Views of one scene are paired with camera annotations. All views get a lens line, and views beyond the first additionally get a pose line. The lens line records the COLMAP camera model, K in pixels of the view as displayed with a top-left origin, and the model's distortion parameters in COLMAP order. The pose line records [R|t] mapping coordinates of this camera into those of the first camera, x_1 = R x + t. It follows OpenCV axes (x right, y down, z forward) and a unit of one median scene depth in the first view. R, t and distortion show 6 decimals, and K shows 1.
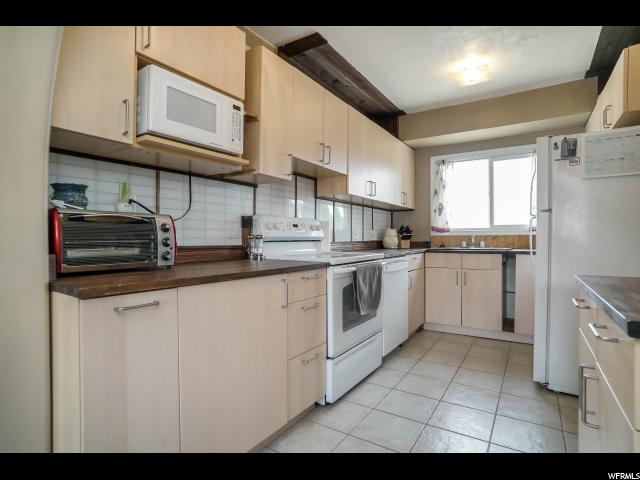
lens RADIAL K [[334.2, 0, 315.9], [0, 334.2, 238.8], [0, 0, 1]] dist [-0.079631, 0.046009]
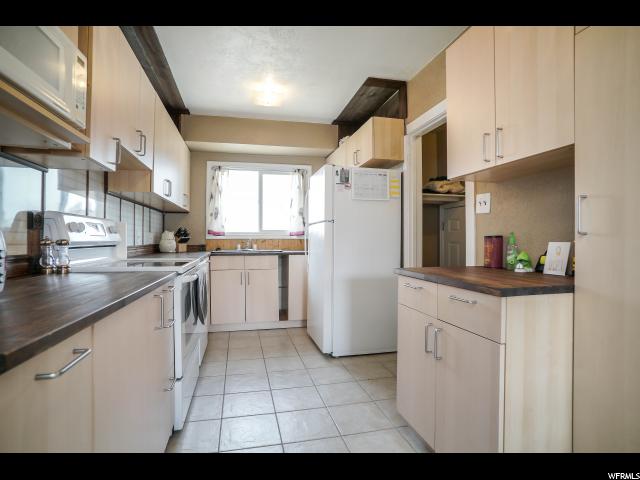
lens RADIAL K [[334.2, 0, 315.9], [0, 334.2, 238.8], [0, 0, 1]] dist [-0.079631, 0.046009]
pose [[0.685650, 0.002260, 0.727928, -0.209984], [0.001506, 0.999989, -0.004524, -0.006187], [-0.727930, 0.004198, 0.685638, 0.080899]]
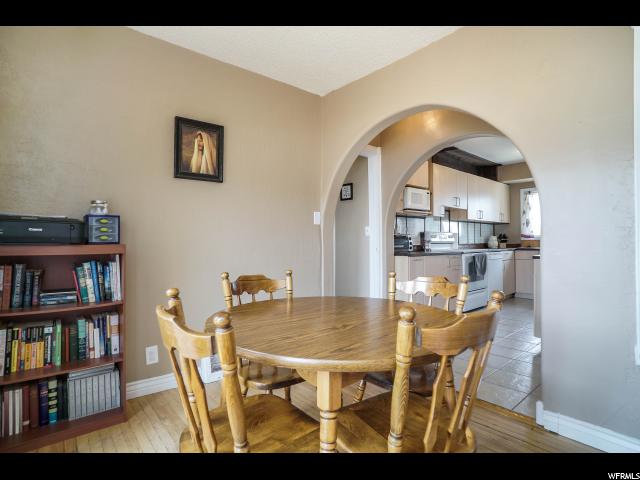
lens RADIAL K [[334.2, 0, 315.9], [0, 334.2, 238.8], [0, 0, 1]] dist [-0.079631, 0.046009]
pose [[0.959107, -0.006522, -0.282968, -0.186390], [0.002793, 0.999904, -0.013582, 0.004240], [0.283030, 0.012237, 0.959033, -0.963618]]
